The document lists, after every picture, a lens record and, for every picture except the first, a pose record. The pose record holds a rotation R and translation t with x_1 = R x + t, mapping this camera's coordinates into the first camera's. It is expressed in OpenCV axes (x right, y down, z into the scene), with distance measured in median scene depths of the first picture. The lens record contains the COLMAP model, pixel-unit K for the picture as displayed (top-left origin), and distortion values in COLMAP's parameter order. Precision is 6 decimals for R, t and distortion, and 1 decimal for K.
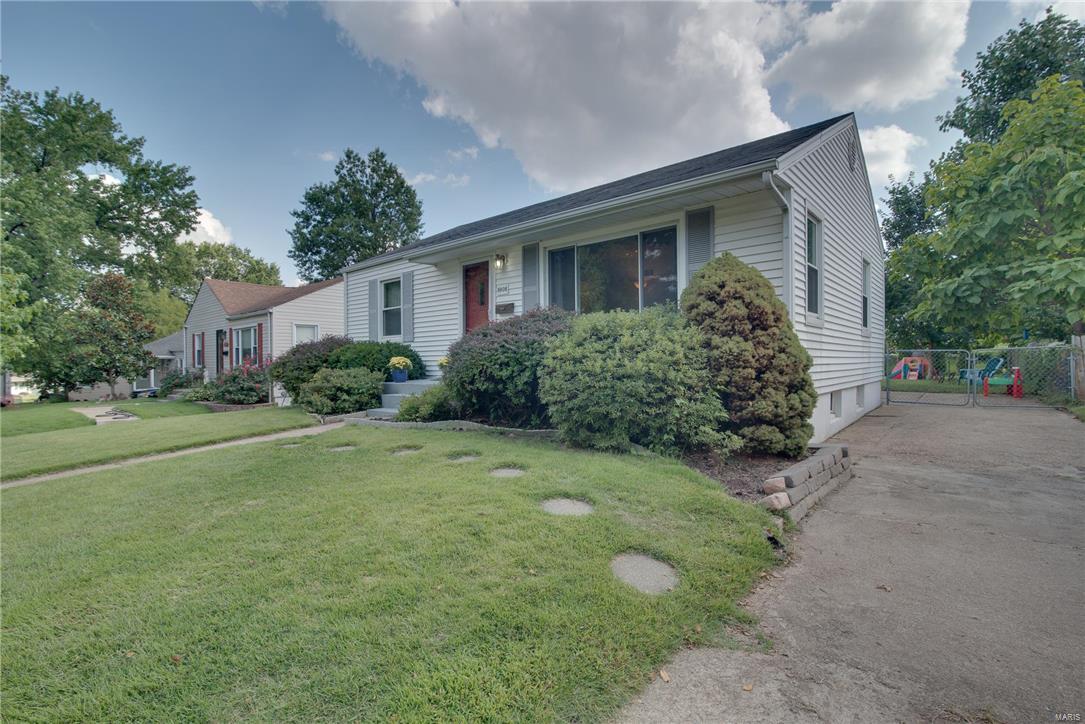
lens RADIAL K [[498.2, 0, 542.5], [0, 498.2, 362.0], [0, 0, 1]] dist [-0.001607, -0.000120]
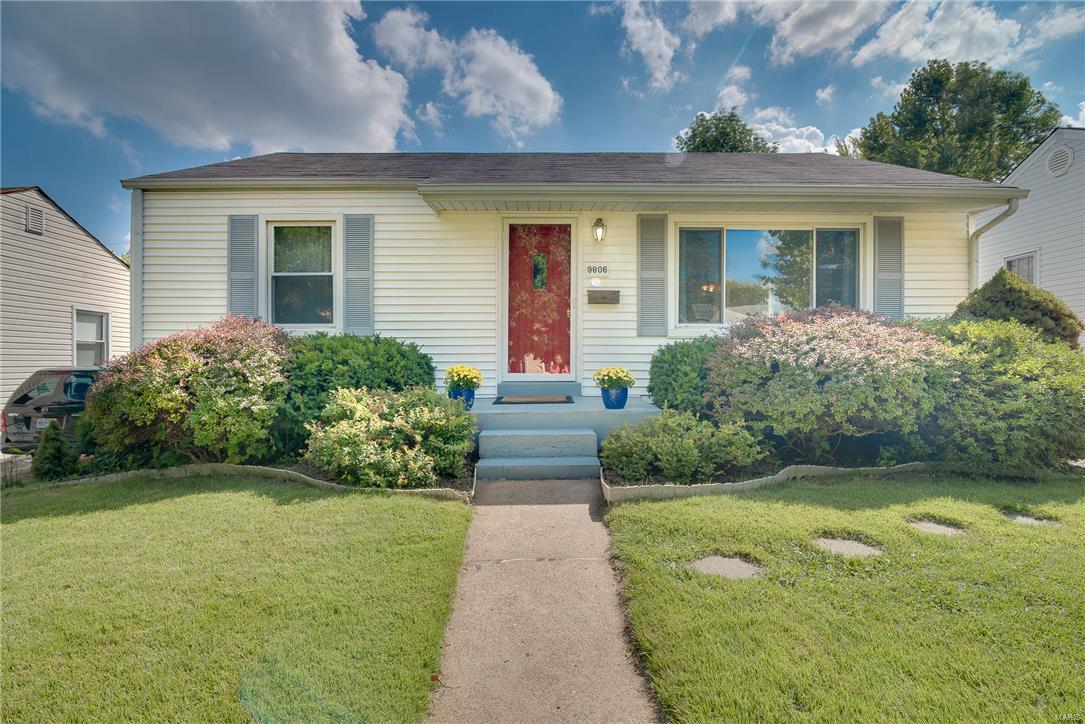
lens RADIAL K [[498.2, 0, 542.5], [0, 498.2, 362.0], [0, 0, 1]] dist [-0.001607, -0.000120]
pose [[0.736190, 0.006541, 0.676743, -0.628154], [-0.002391, 0.999972, -0.007063, -0.012224], [-0.676771, 0.003582, 0.736185, 0.559466]]
